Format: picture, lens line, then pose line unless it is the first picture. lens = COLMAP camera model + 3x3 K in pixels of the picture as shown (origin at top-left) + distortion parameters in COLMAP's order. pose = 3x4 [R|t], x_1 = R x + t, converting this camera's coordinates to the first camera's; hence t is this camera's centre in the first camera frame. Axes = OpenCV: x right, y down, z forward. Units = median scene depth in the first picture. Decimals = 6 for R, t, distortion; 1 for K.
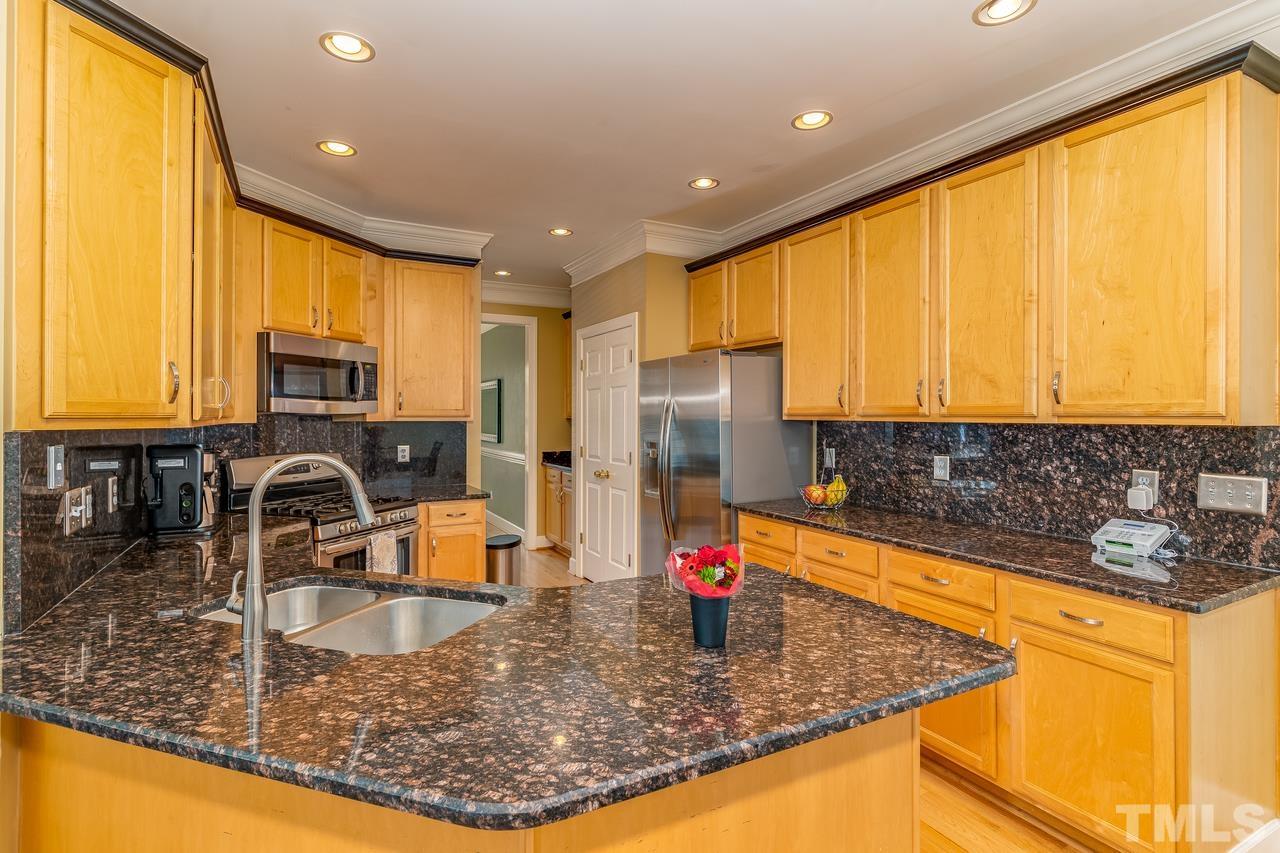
lens RADIAL K [[618.5, 0, 636.6], [0, 618.5, 420.1], [0, 0, 1]] dist [0.008214, -0.000497]
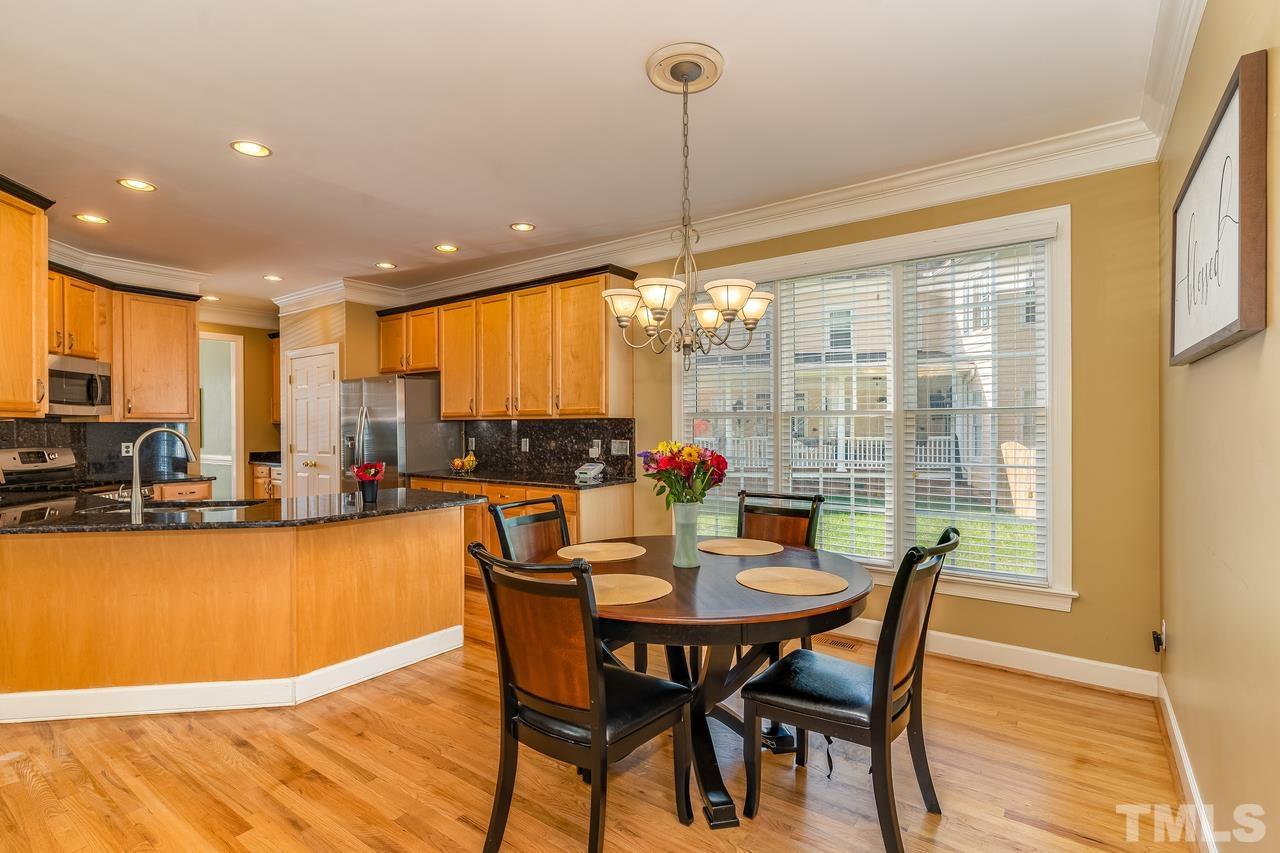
lens RADIAL K [[618.5, 0, 628.6], [0, 618.5, 433.1], [0, 0, 1]] dist [0.008214, -0.000497]
pose [[0.907435, -0.008346, 0.420111, 0.007250], [0.008570, 0.999962, 0.001354, 0.036401], [-0.420106, 0.002371, 0.907472, -0.662045]]
